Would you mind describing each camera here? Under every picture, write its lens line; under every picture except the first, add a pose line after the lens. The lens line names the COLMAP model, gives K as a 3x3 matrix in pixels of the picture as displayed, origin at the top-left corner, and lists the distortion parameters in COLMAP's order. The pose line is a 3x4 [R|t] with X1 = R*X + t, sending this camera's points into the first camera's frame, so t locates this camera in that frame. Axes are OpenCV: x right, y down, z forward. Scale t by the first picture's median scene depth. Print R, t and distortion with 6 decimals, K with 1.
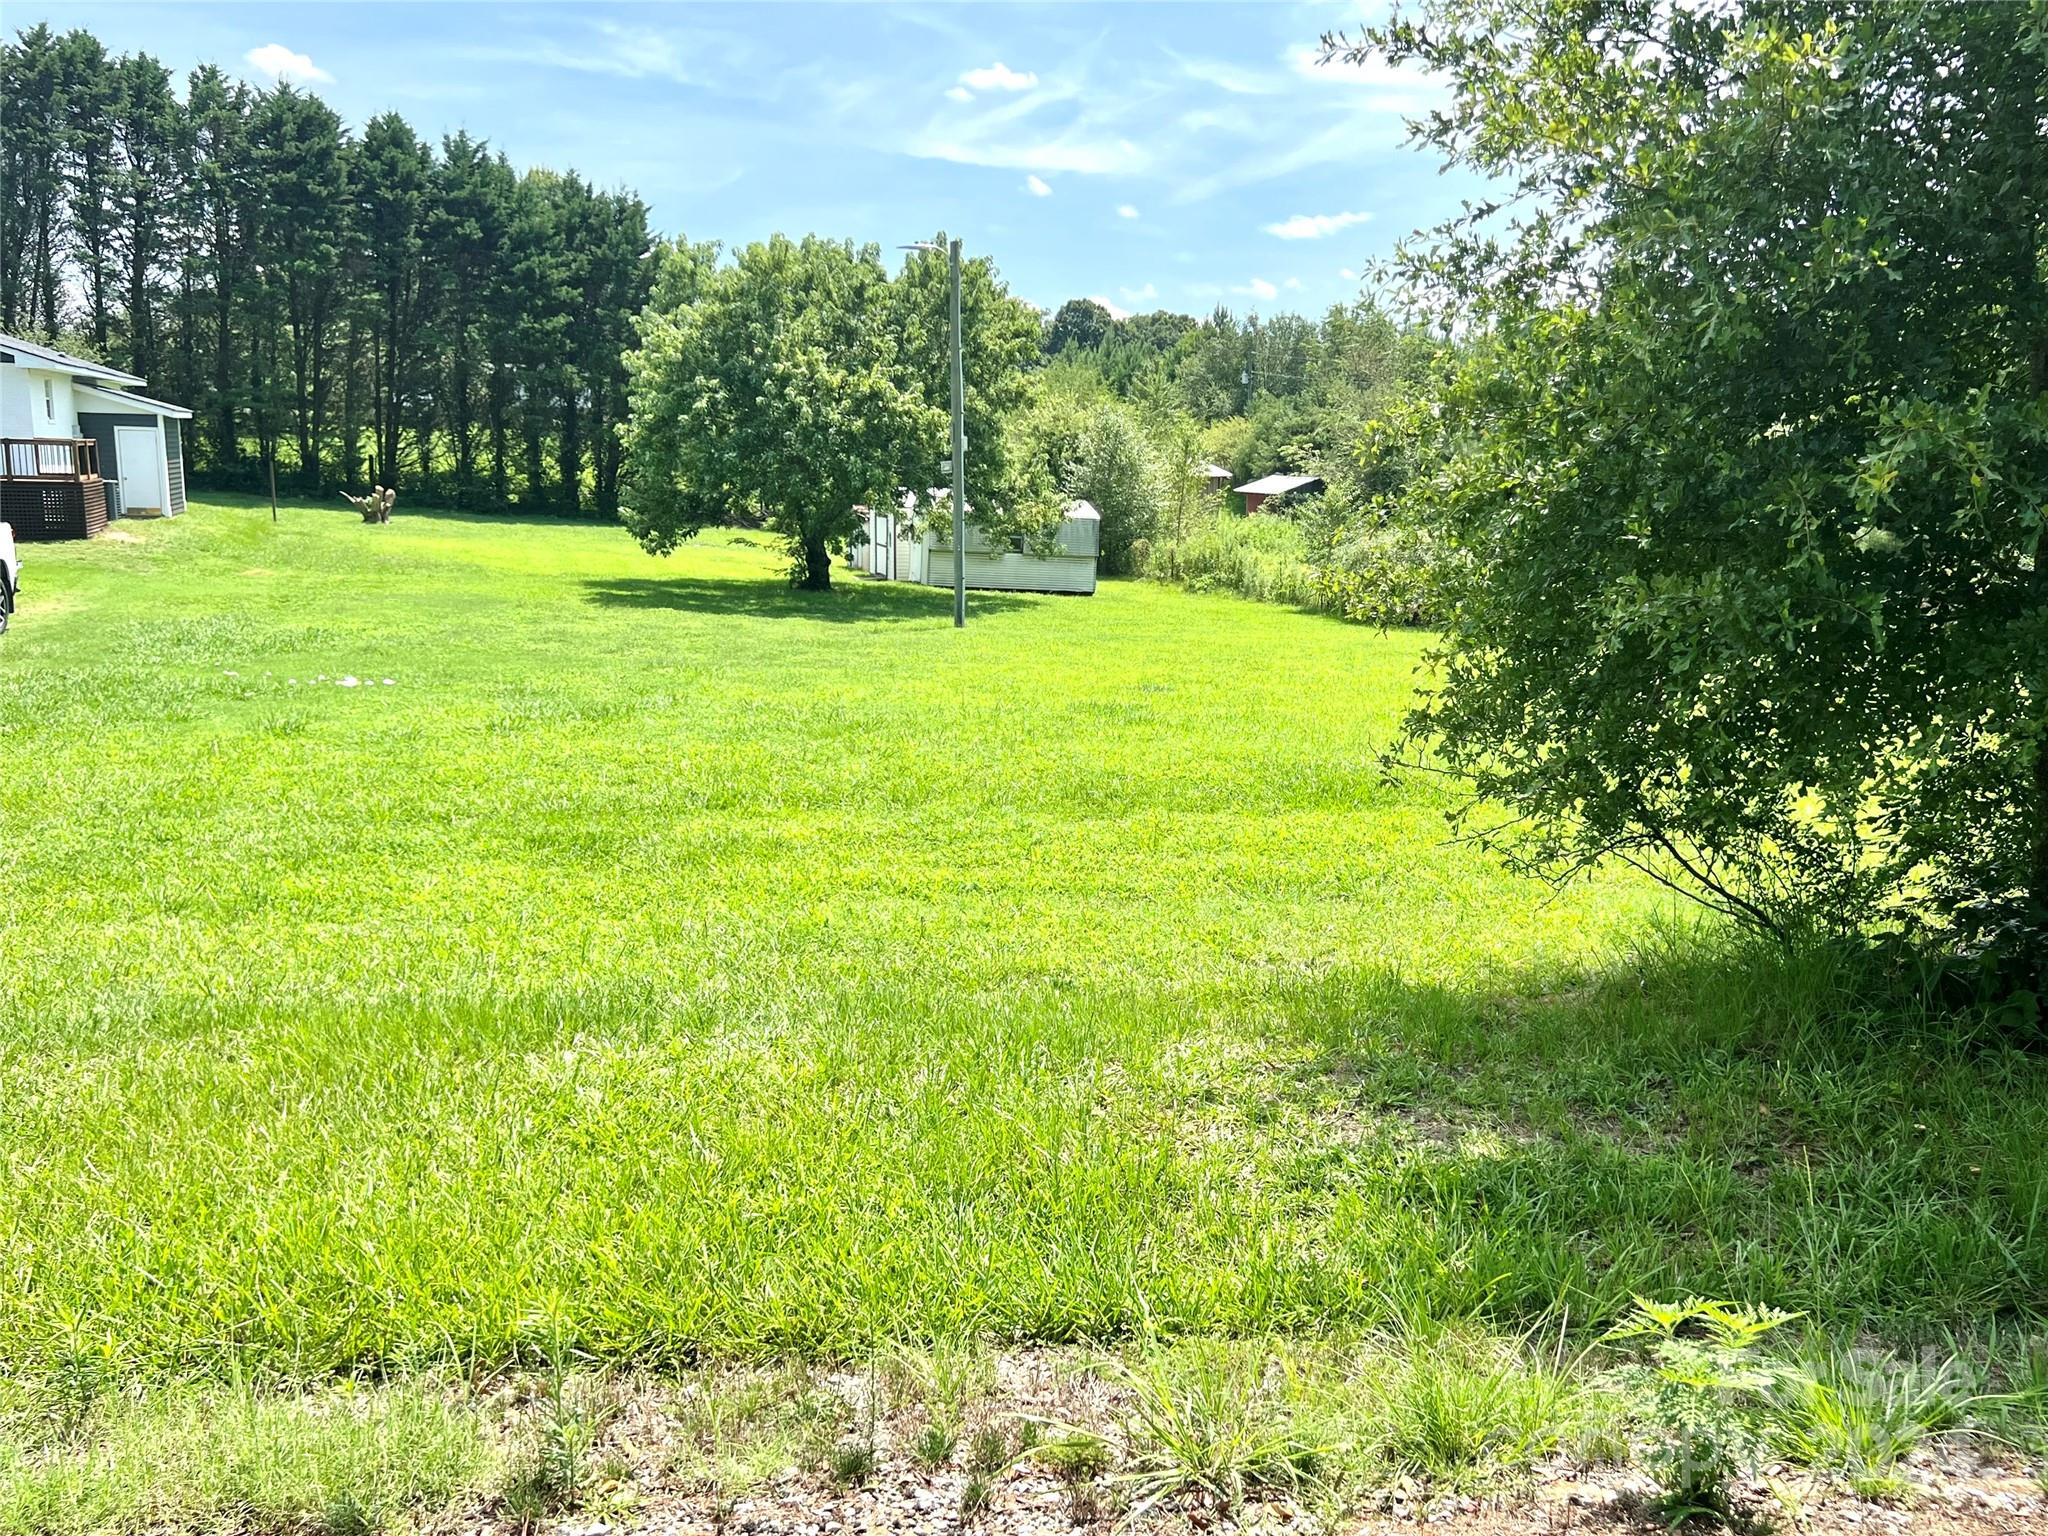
lens RADIAL K [[1719.1, 0, 1028.7], [0, 1719.1, 775.2], [0, 0, 1]] dist [0.041134, -0.032347]
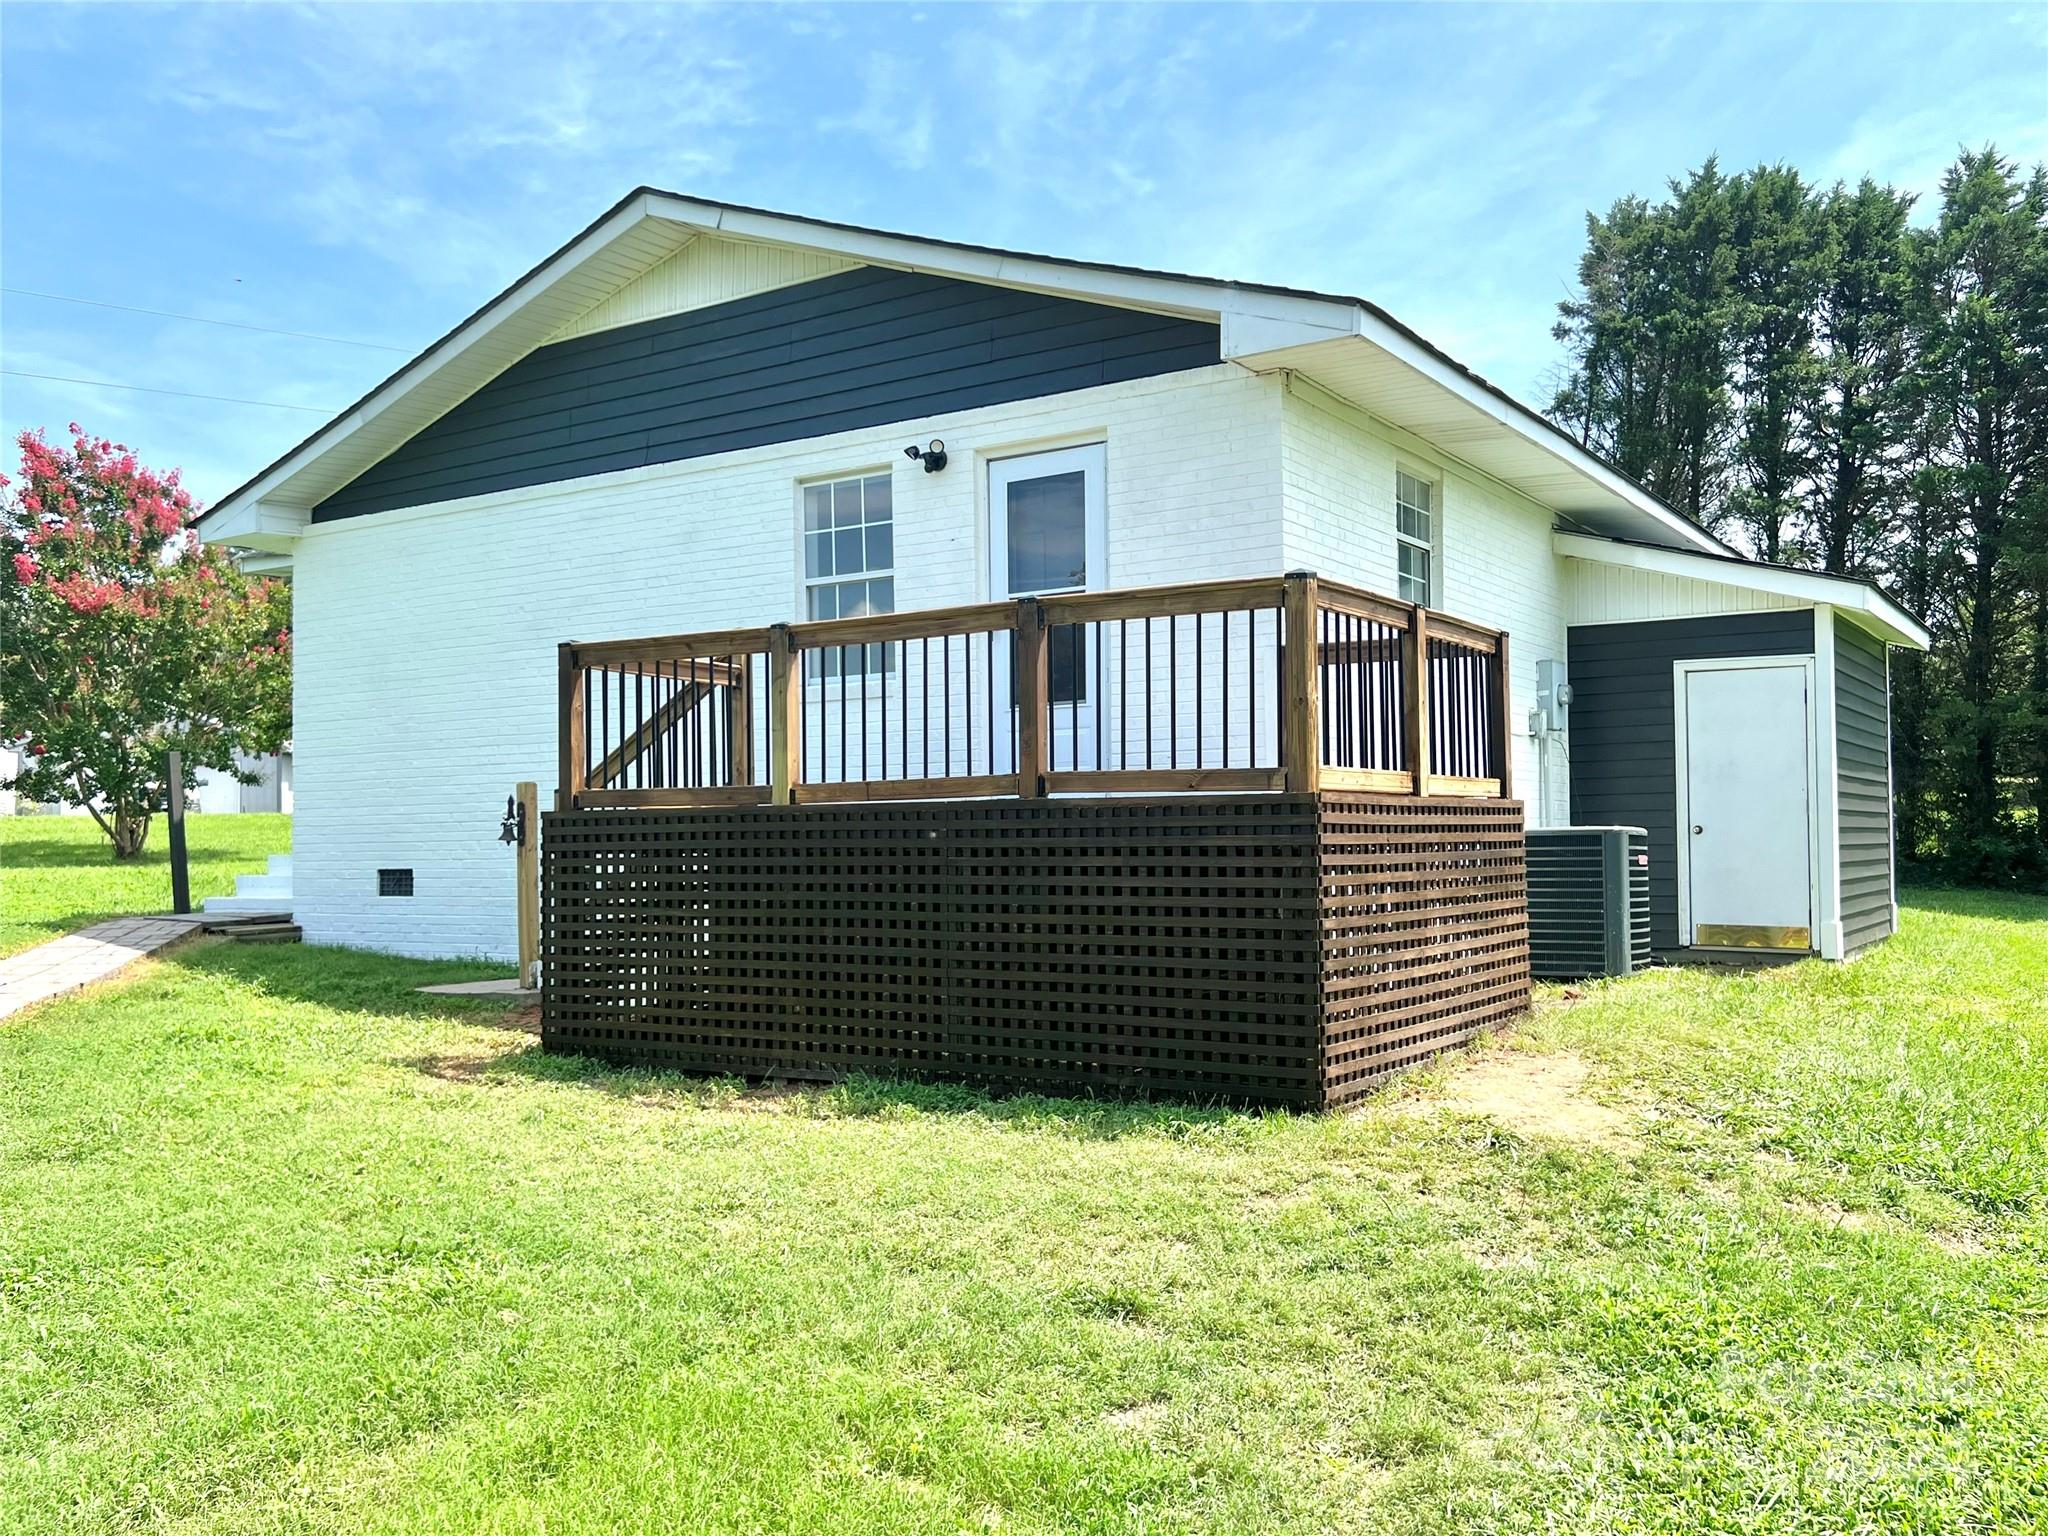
lens RADIAL K [[1719.1, 0, 1018.1], [0, 1719.1, 777.0], [0, 0, 1]] dist [0.041134, -0.032347]
pose [[0.608699, -0.053330, -0.791607, -0.228465], [-0.129914, 0.977572, -0.165755, -0.074007], [0.782692, 0.203736, 0.588119, 0.469927]]
